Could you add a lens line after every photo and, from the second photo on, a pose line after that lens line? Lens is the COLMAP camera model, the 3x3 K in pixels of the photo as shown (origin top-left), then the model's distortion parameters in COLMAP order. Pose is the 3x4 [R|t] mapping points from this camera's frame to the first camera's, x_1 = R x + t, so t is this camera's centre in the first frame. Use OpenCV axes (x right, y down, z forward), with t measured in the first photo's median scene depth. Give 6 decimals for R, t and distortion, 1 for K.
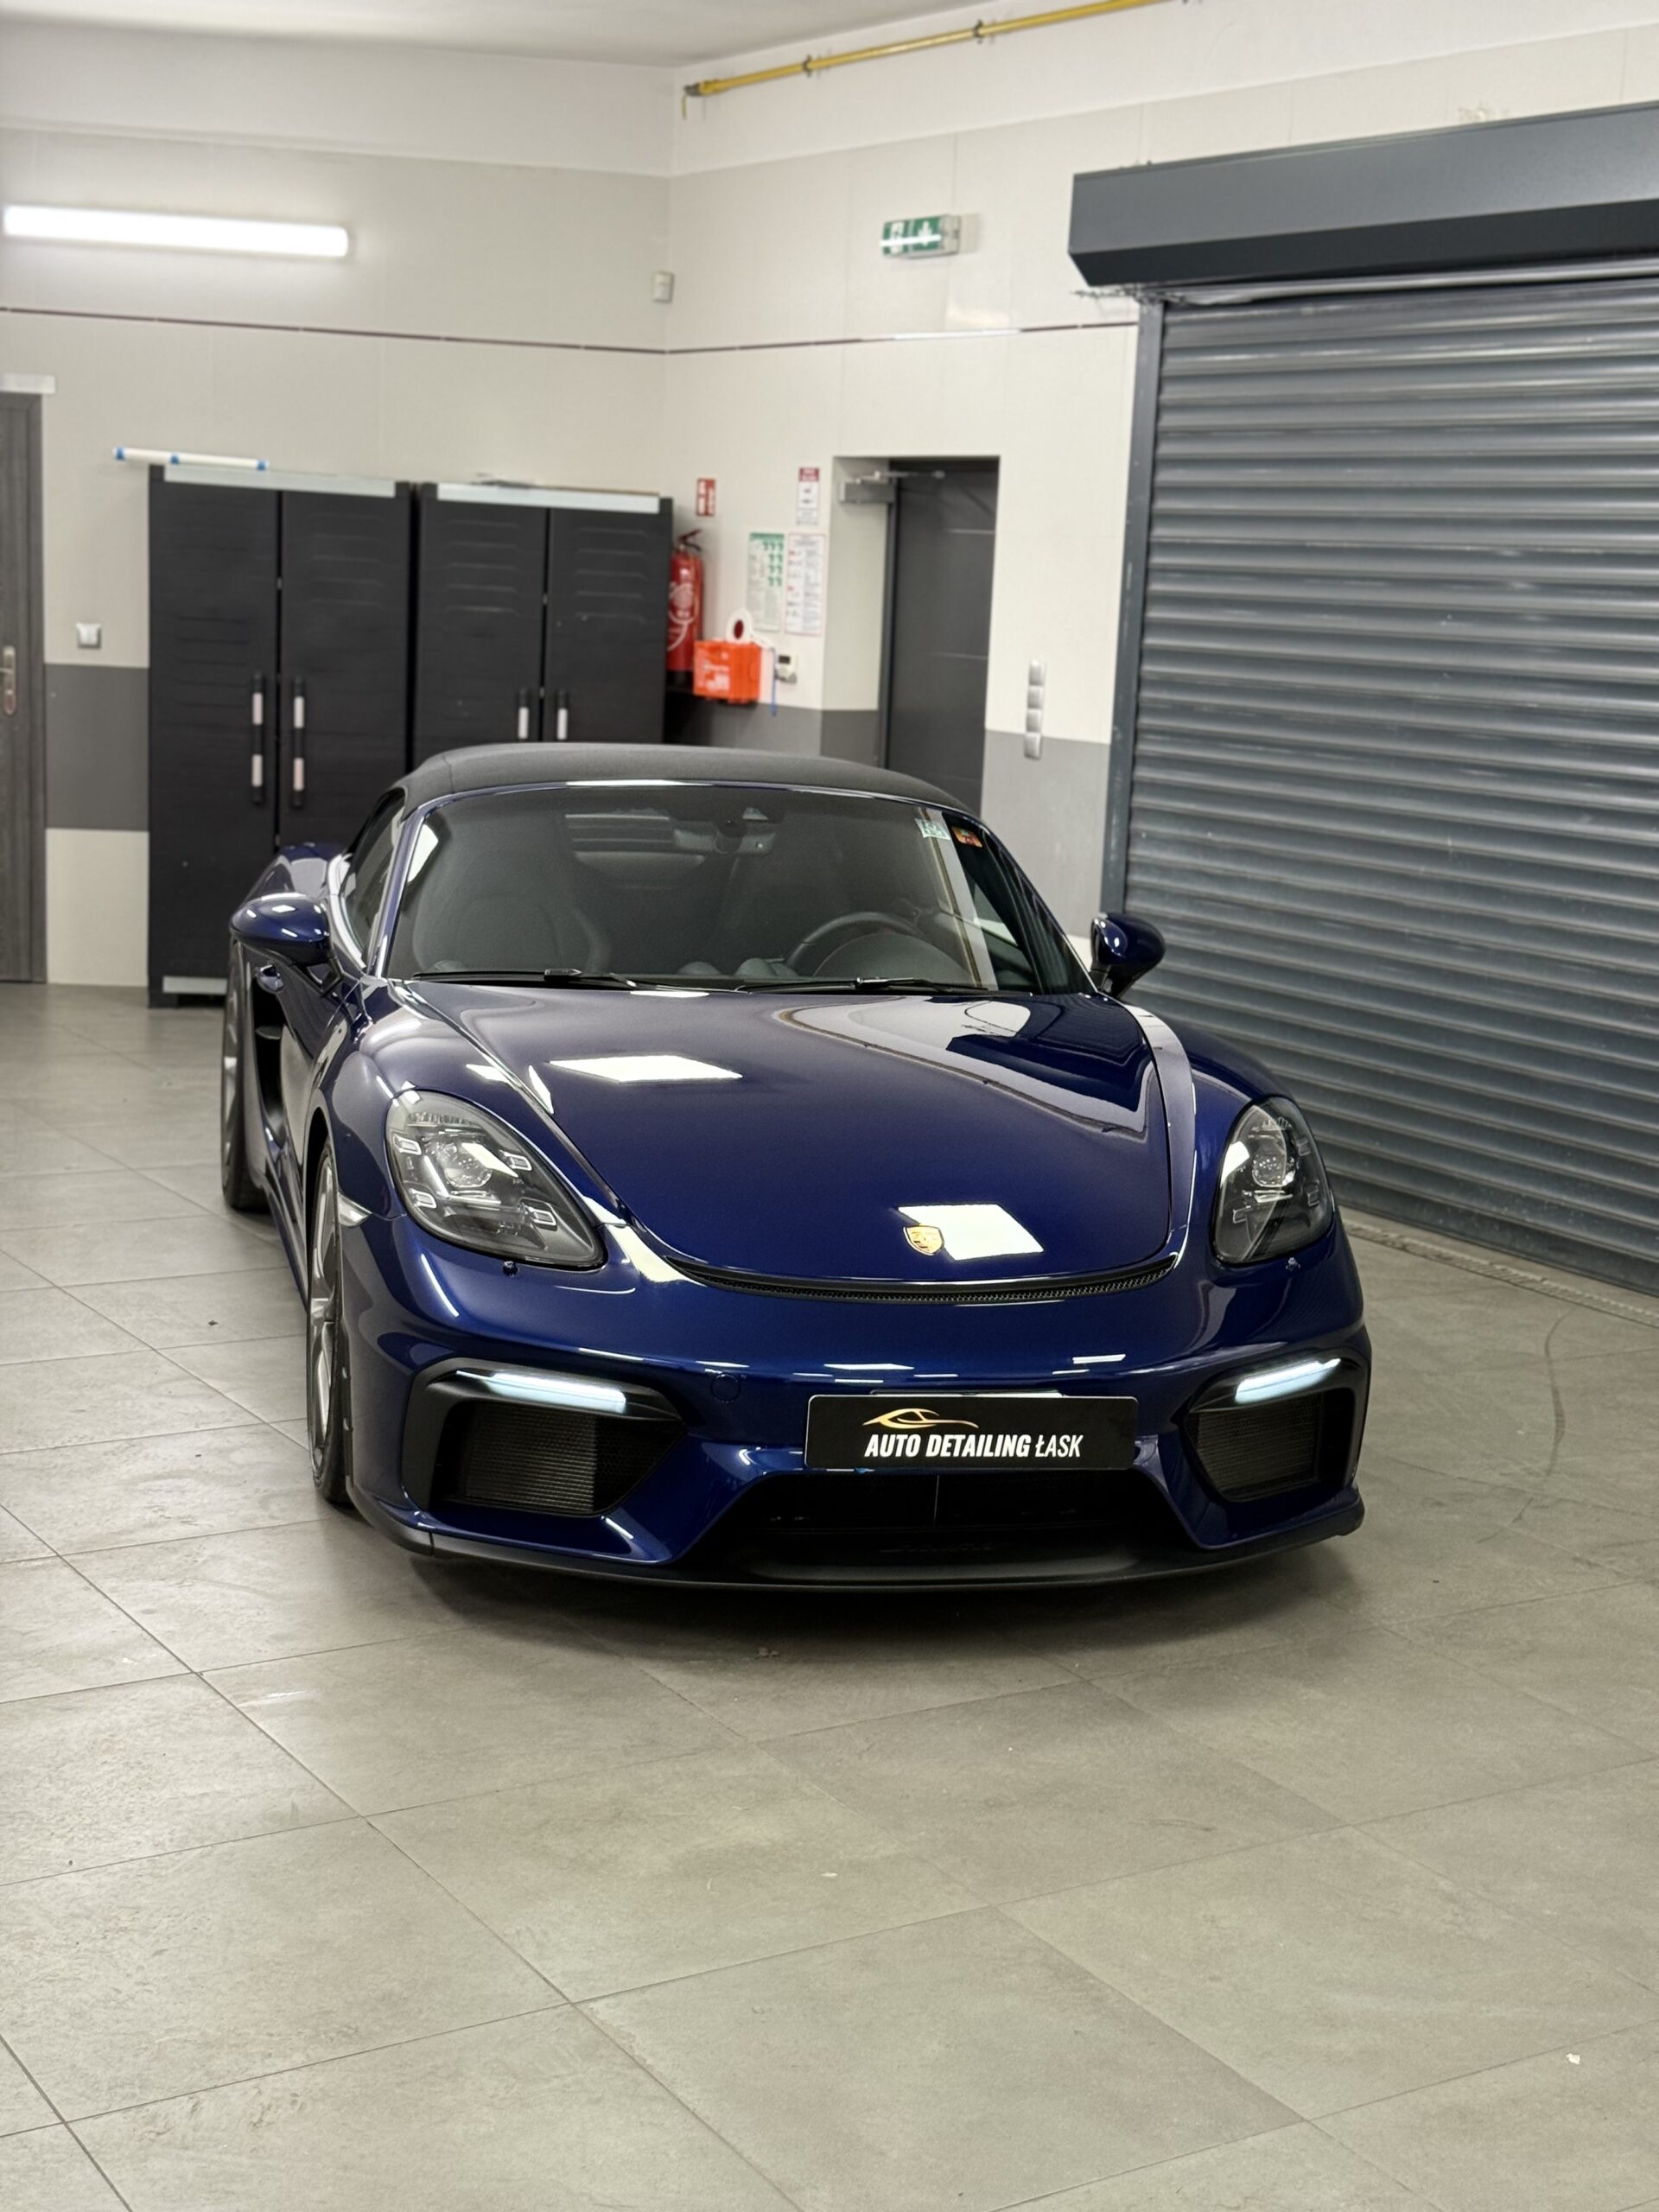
lens RADIAL K [[3157.6, 0, 819.2], [0, 3157.6, 1117.4], [0, 0, 1]] dist [0.106254, 0.000000]
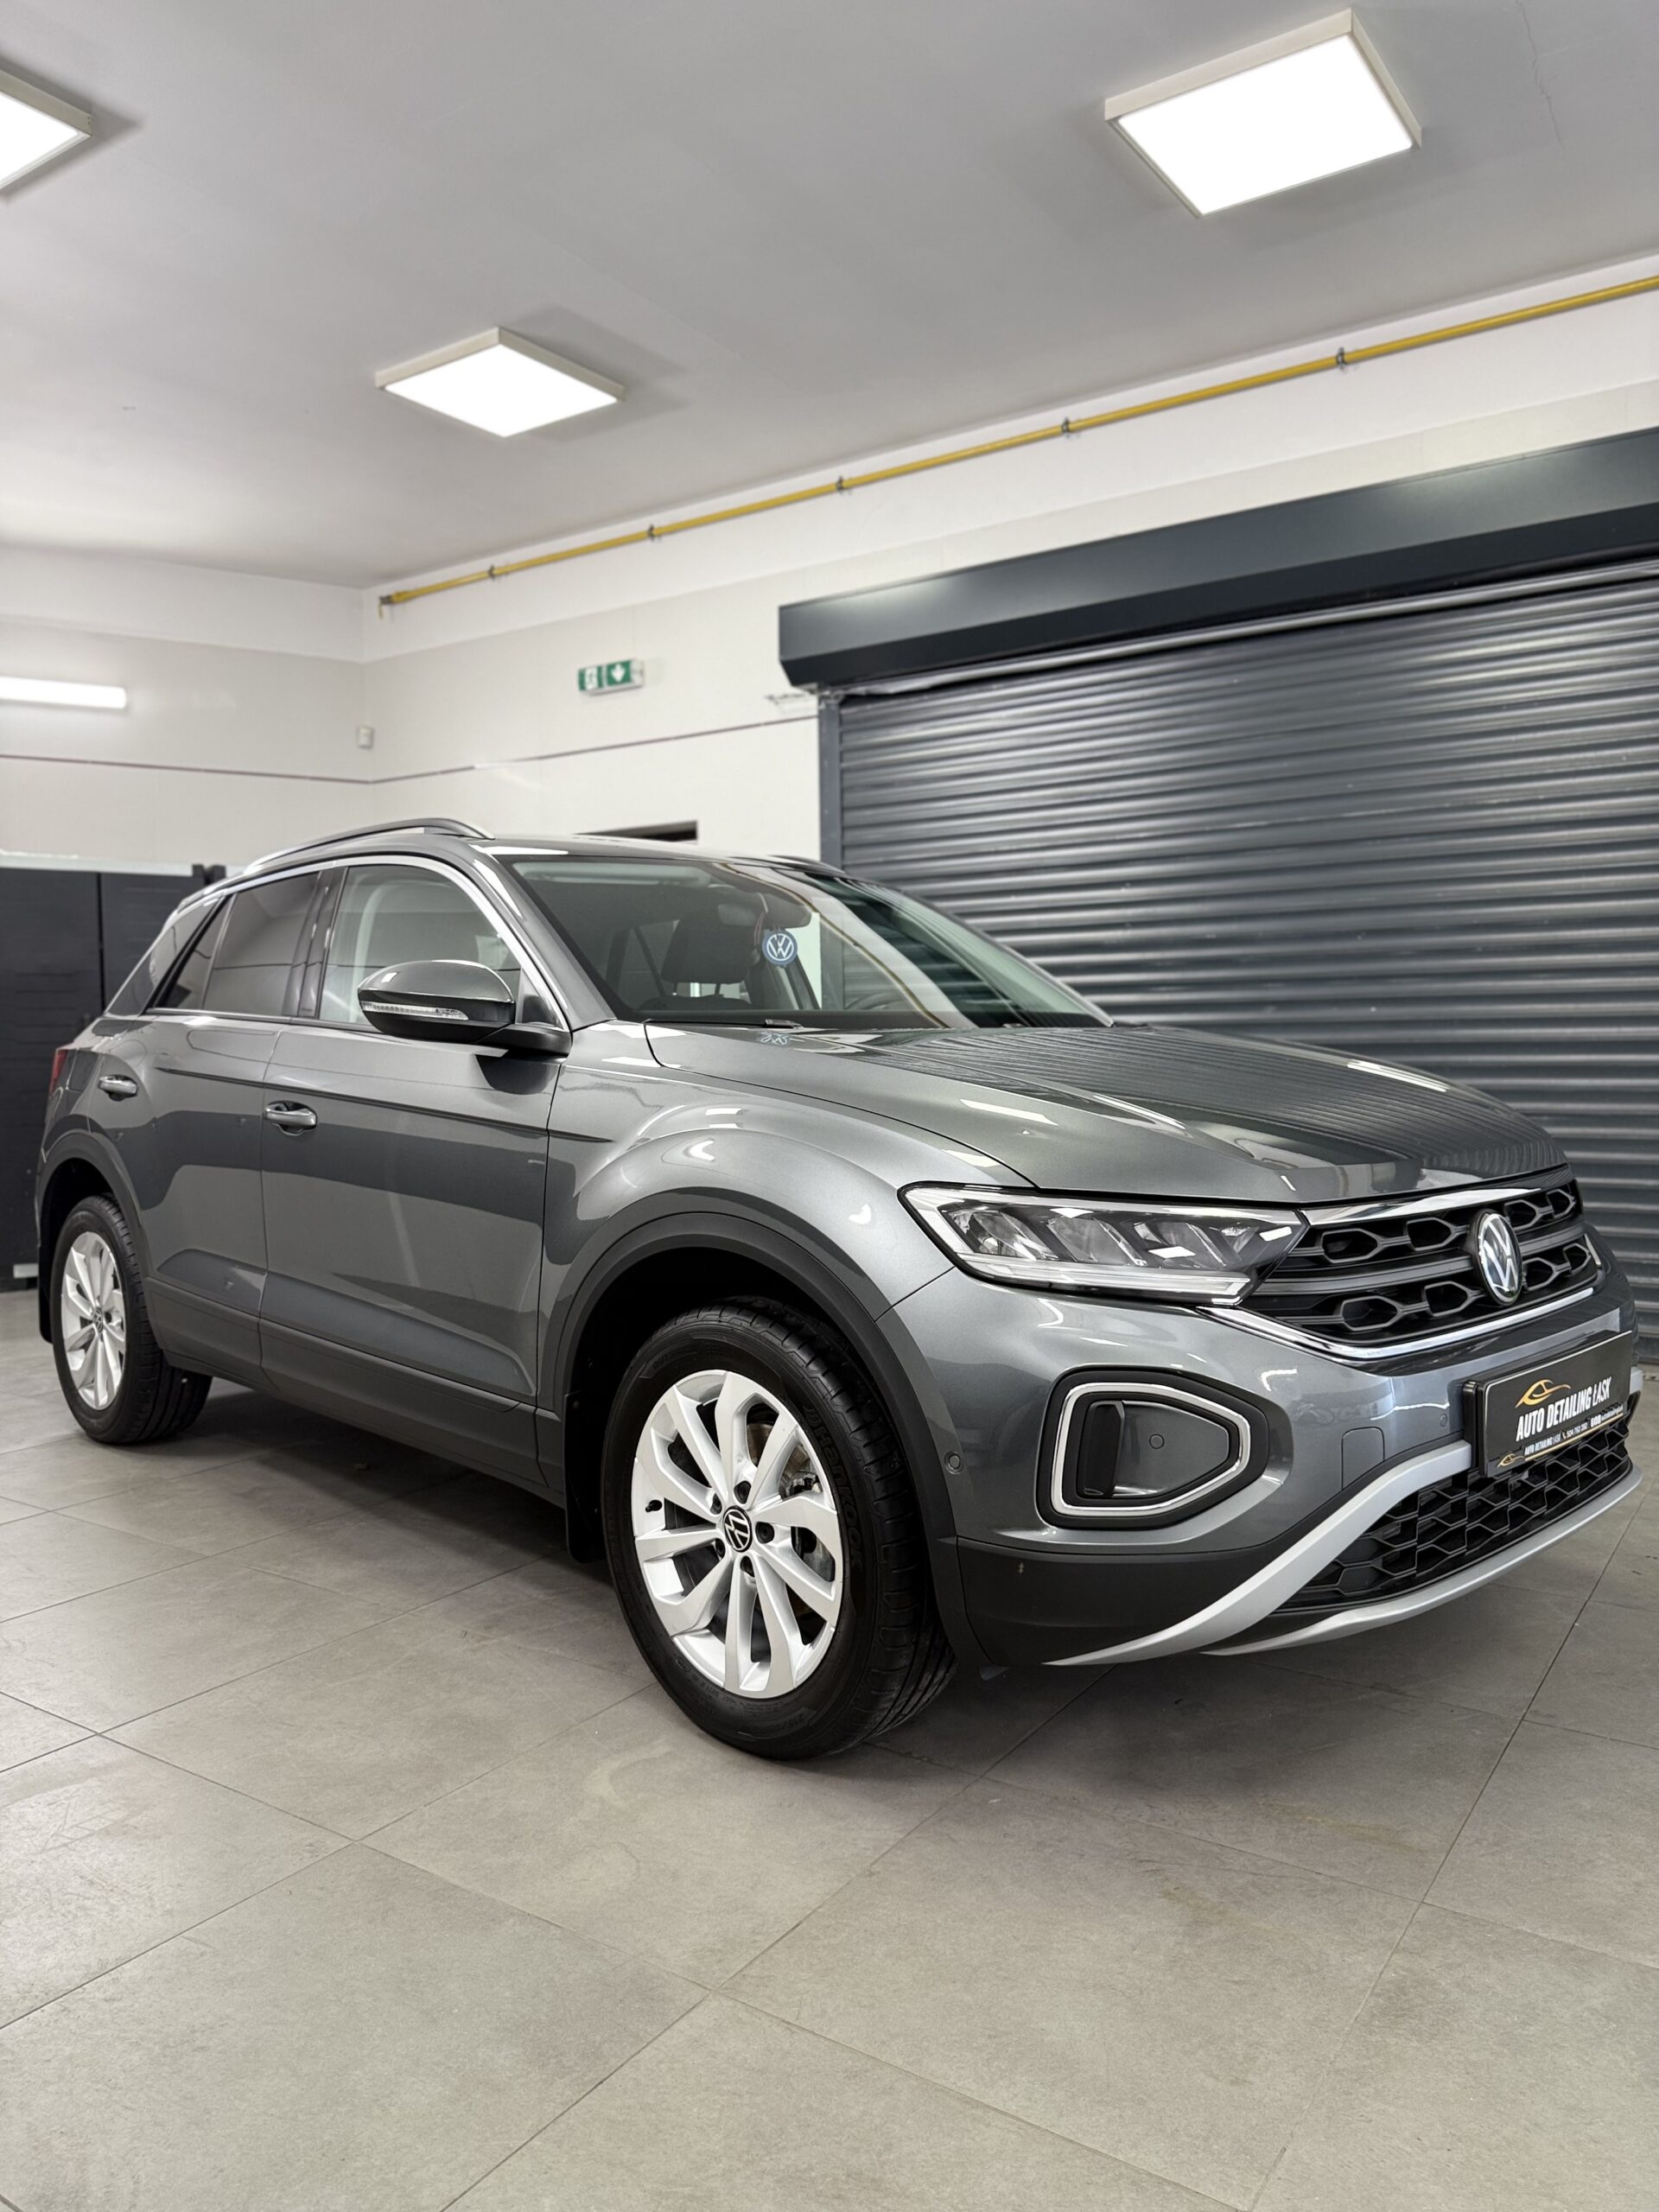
lens RADIAL K [[1585.2, 0, 835.9], [0, 1585.2, 1133.2], [0, 0, 1]] dist [0.038604, -0.058221]
pose [[0.916245, -0.081053, 0.392334, -0.157777], [0.121246, 0.989495, -0.078733, -0.005128], [-0.381831, 0.119708, 0.916447, 0.304725]]
